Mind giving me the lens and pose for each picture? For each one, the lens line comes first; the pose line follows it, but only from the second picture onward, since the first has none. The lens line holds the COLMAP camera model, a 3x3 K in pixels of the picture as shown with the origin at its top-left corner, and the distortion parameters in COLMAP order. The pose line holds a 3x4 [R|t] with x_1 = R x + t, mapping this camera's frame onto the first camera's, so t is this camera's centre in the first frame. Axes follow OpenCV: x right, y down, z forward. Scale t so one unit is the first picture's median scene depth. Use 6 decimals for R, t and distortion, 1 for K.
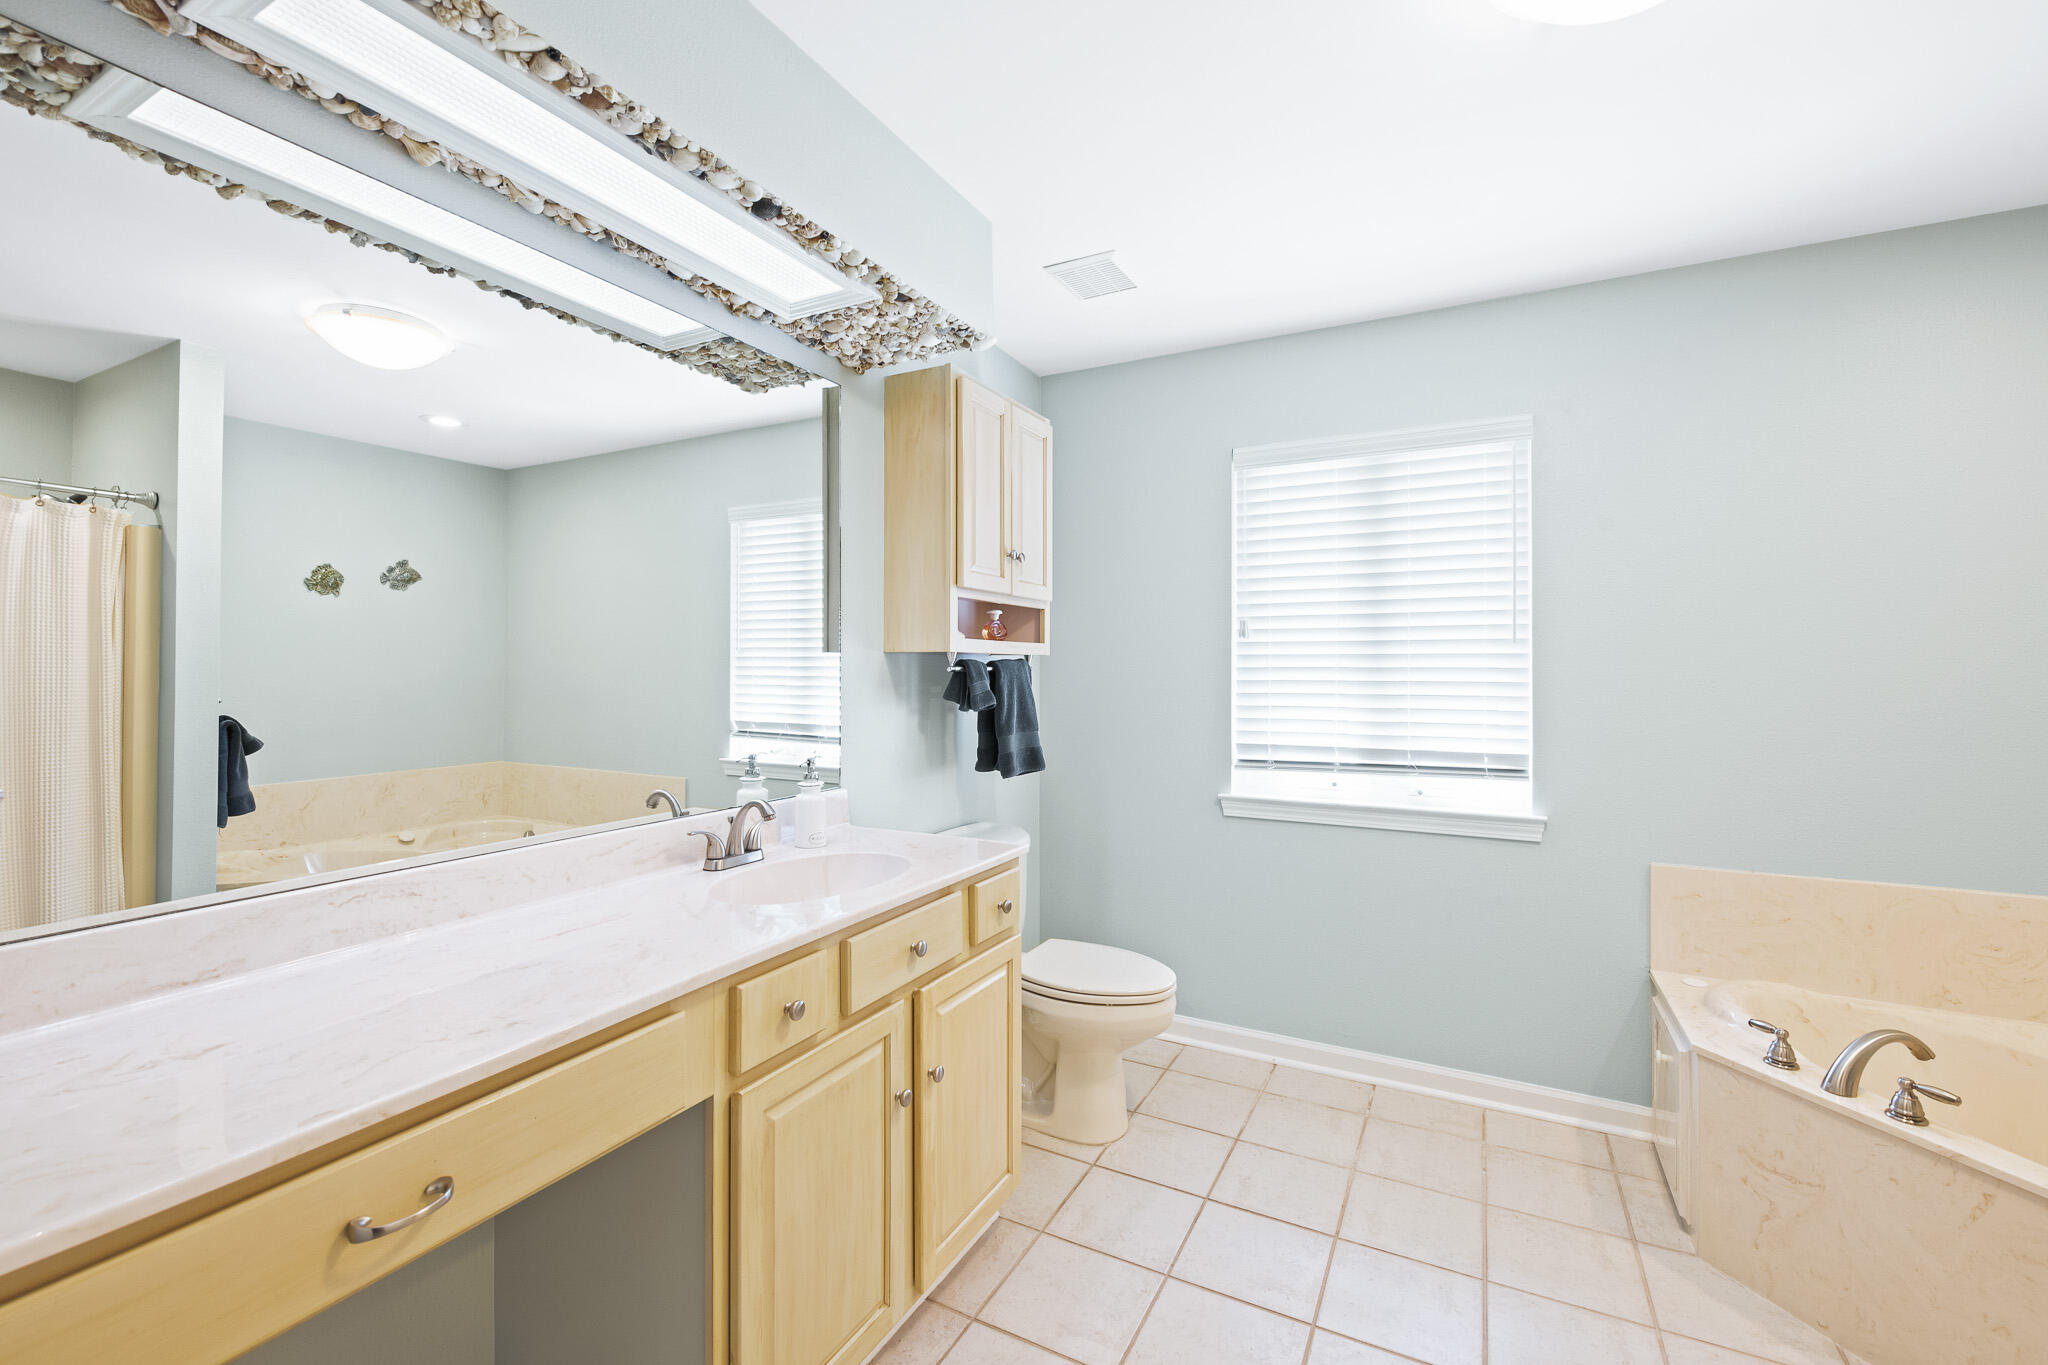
lens RADIAL K [[856.7, 0, 1019.4], [0, 856.7, 668.6], [0, 0, 1]] dist [0.001812, -0.004301]
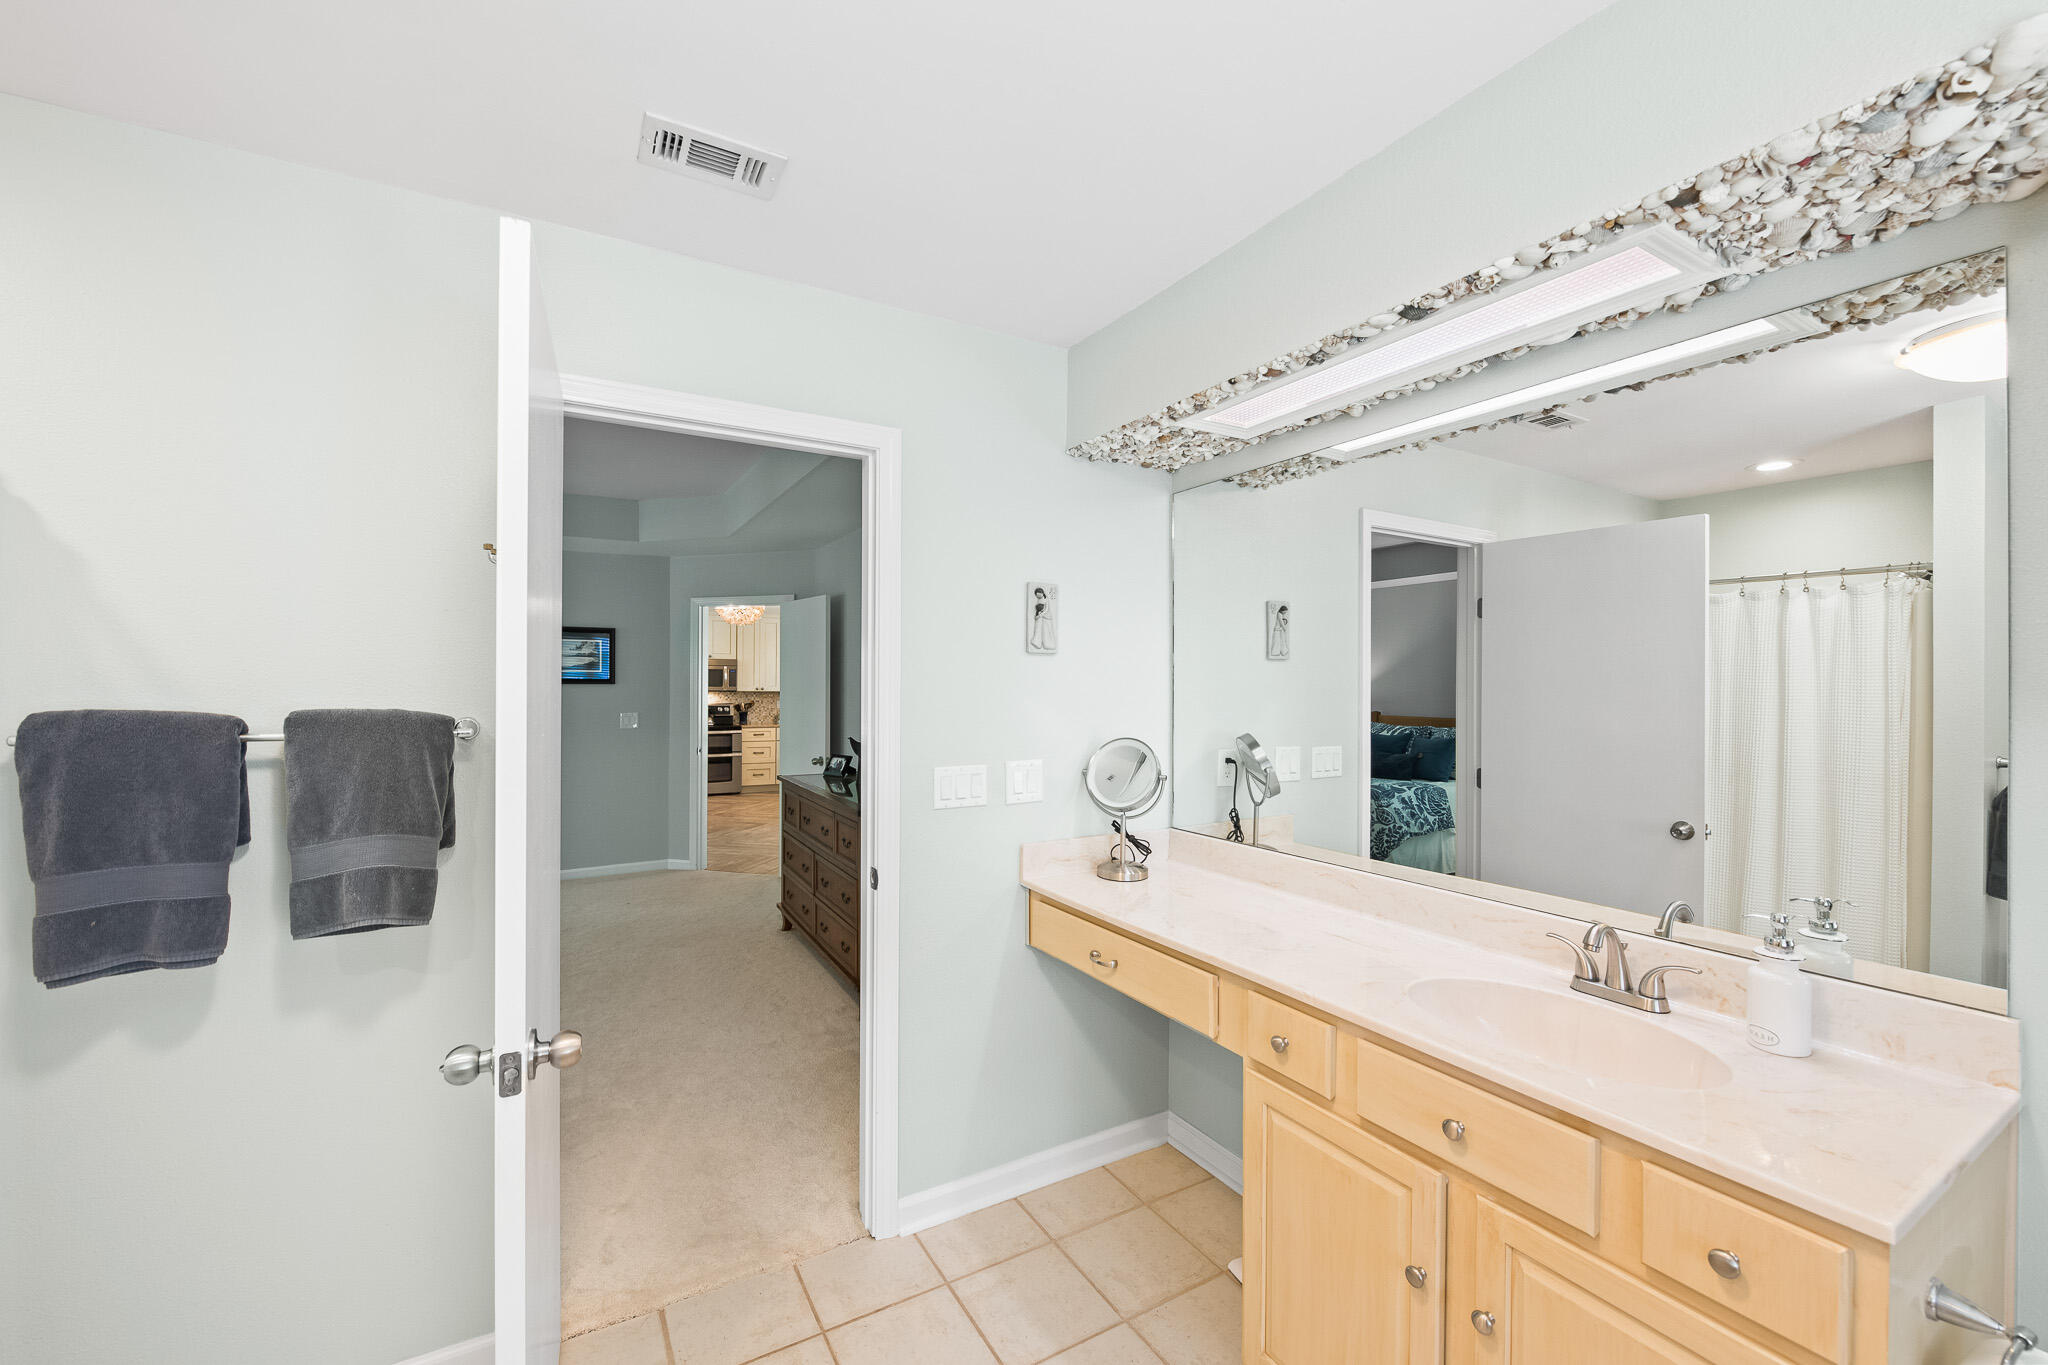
lens RADIAL K [[818.1, 0, 1015.9], [0, 818.1, 687.8], [0, 0, 1]] dist [-0.000082, 0.000033]
pose [[-0.525397, -0.003937, -0.850848, 0.904220], [-0.006247, 0.999980, -0.000770, -0.096512], [0.850835, 0.004911, -0.525411, 1.277200]]
